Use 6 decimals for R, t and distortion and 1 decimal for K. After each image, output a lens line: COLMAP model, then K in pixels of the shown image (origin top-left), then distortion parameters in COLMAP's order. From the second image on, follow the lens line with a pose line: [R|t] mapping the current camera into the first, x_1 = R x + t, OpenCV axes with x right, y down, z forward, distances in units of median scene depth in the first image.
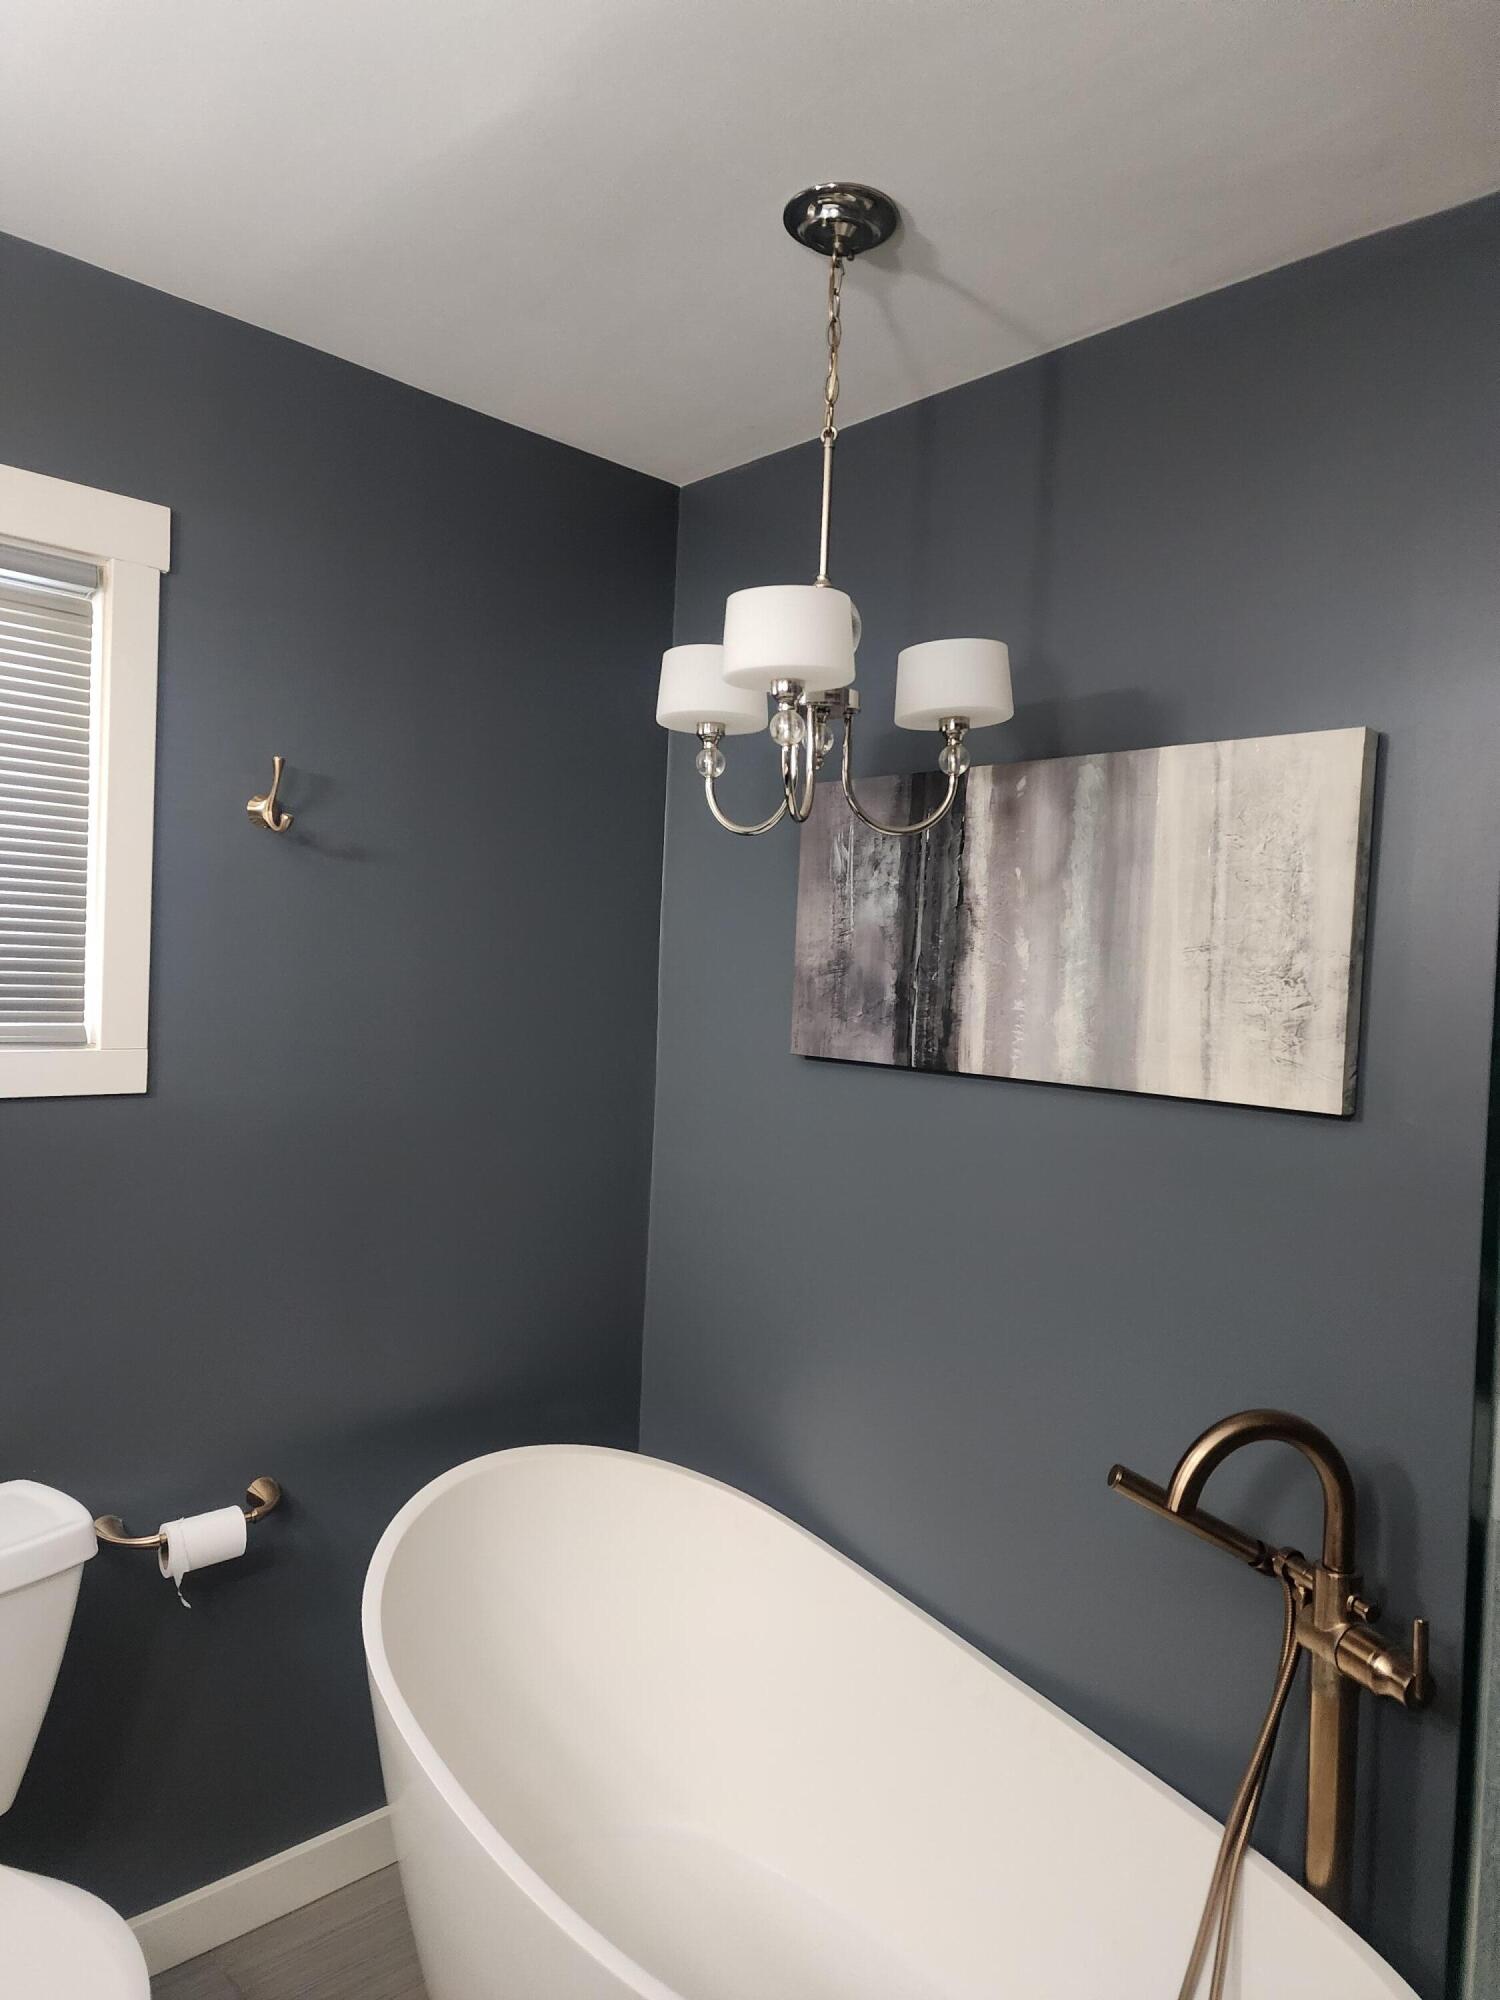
lens RADIAL K [[1345.4, 0, 794.5], [0, 1345.4, 1033.2], [0, 0, 1]] dist [0.088853, -0.064330]
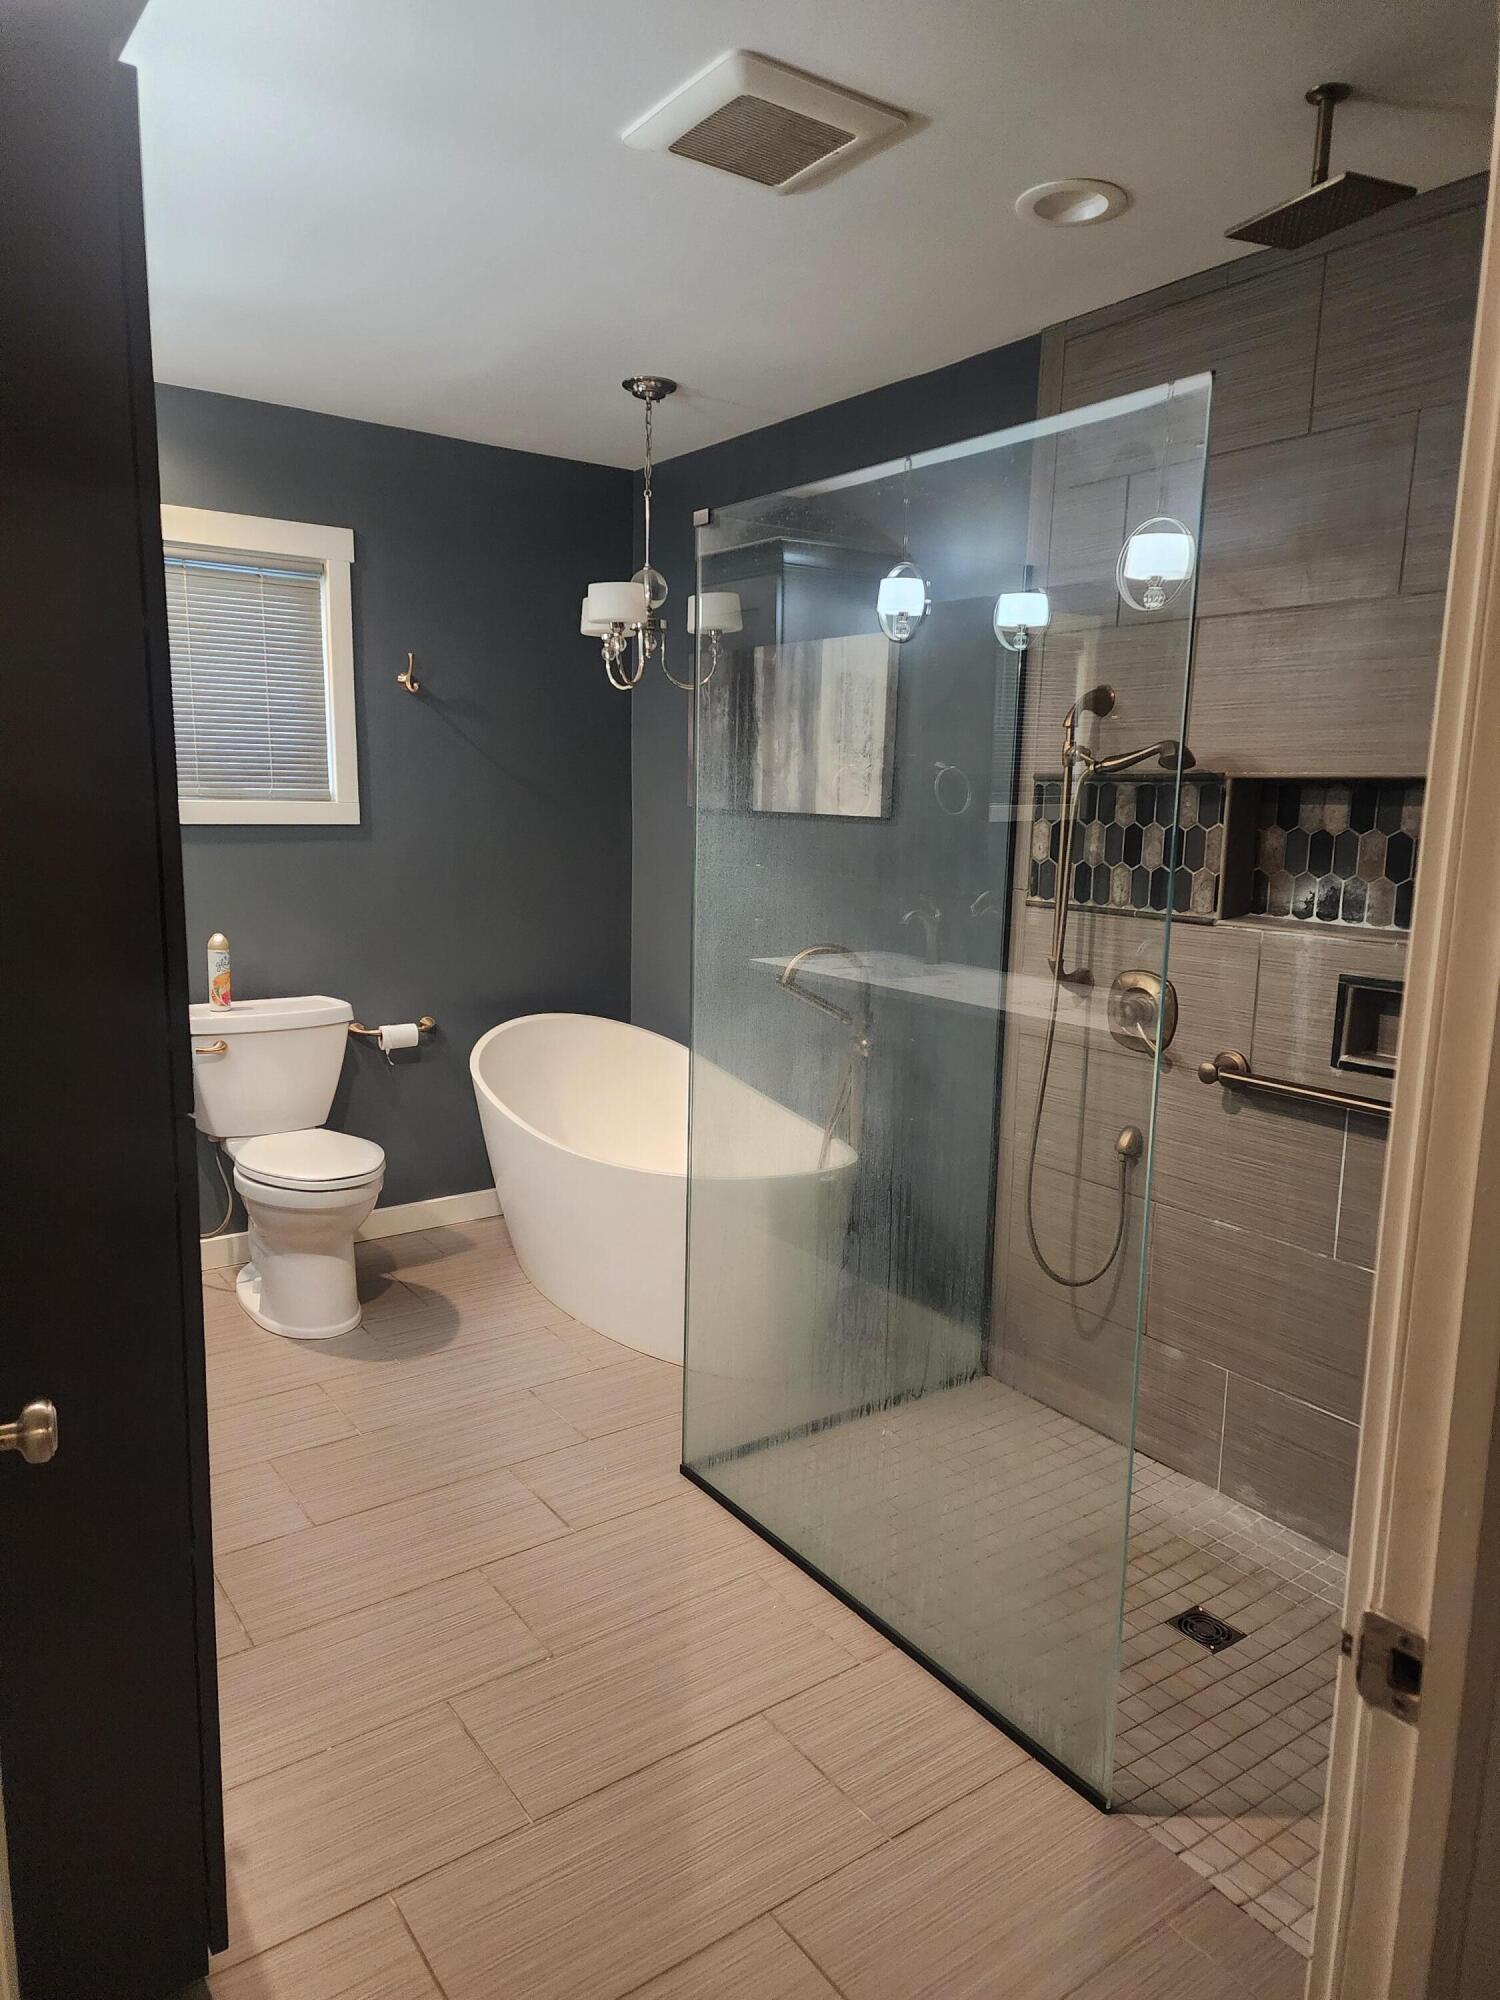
lens RADIAL K [[1345.4, 0, 794.5], [0, 1345.4, 1033.2], [0, 0, 1]] dist [0.088853, -0.064330]
pose [[0.990331, 0.003875, -0.138673, 0.479629], [0.014146, 0.991578, 0.128736, 0.104414], [0.138004, -0.129453, 0.981935, -0.999912]]
